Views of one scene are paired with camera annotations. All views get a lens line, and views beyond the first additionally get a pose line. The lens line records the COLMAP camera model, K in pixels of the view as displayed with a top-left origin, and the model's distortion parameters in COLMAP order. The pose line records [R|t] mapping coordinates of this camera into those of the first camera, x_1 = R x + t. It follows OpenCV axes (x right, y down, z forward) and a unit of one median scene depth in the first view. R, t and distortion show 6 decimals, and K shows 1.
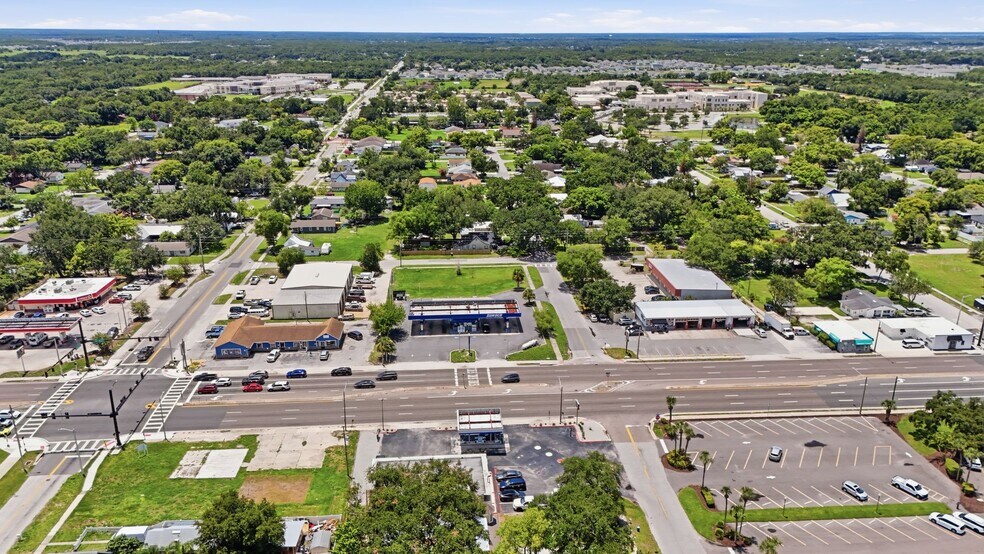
lens RADIAL K [[719.7, 0, 496.2], [0, 719.7, 277.9], [0, 0, 1]] dist [0.080538, -0.067585]
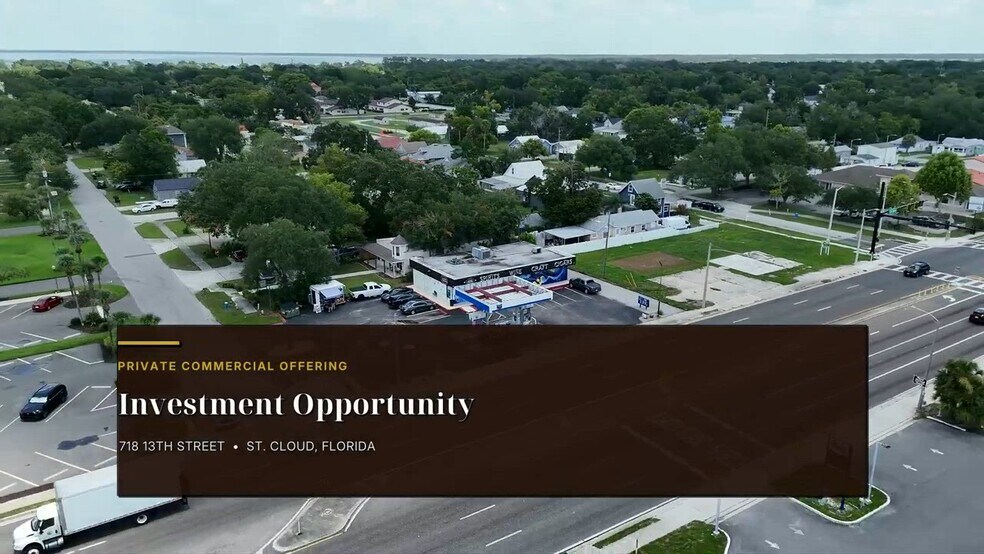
lens RADIAL K [[719.7, 0, 494.7], [0, 719.7, 279.7], [0, 0, 1]] dist [0.080538, -0.067585]
pose [[-0.869020, 0.141173, -0.474210, 0.204849], [-0.166213, 0.819436, 0.548542, -0.105678], [0.466024, 0.555514, -0.688641, 1.087334]]
